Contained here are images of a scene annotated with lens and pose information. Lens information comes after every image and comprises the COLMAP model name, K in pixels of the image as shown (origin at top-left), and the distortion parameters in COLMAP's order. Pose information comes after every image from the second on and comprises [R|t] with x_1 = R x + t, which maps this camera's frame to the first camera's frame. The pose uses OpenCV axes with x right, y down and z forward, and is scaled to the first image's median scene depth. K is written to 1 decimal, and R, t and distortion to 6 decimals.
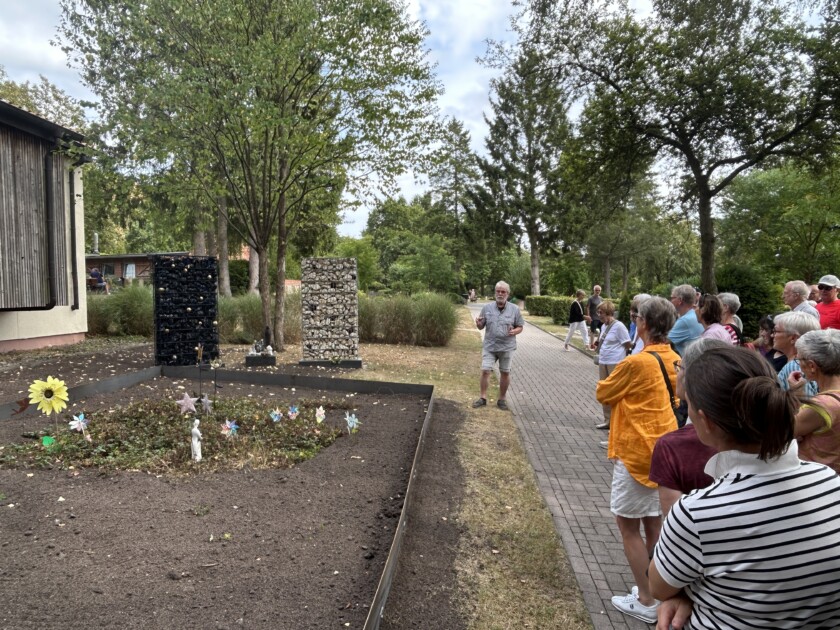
lens RADIAL K [[576.4, 0, 420.0], [0, 576.4, 315.0], [0, 0, 1]] dist [0.008571, 0.000200]
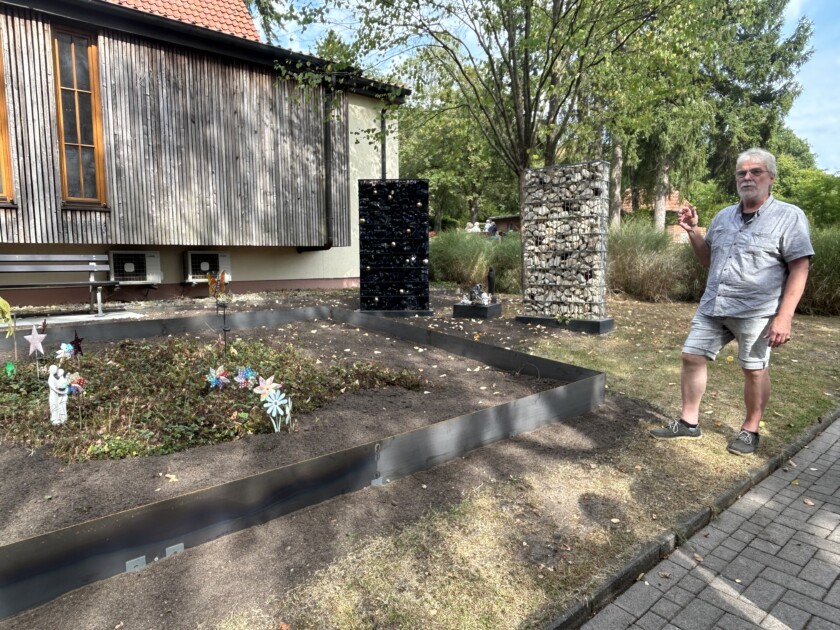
lens RADIAL K [[576.4, 0, 420.0], [0, 576.4, 315.0], [0, 0, 1]] dist [0.008571, 0.000200]
pose [[0.727582, 0.067492, -0.682693, 0.192163], [-0.021849, 0.996924, 0.075272, 0.027099], [0.685673, -0.039851, 0.726818, 0.391313]]
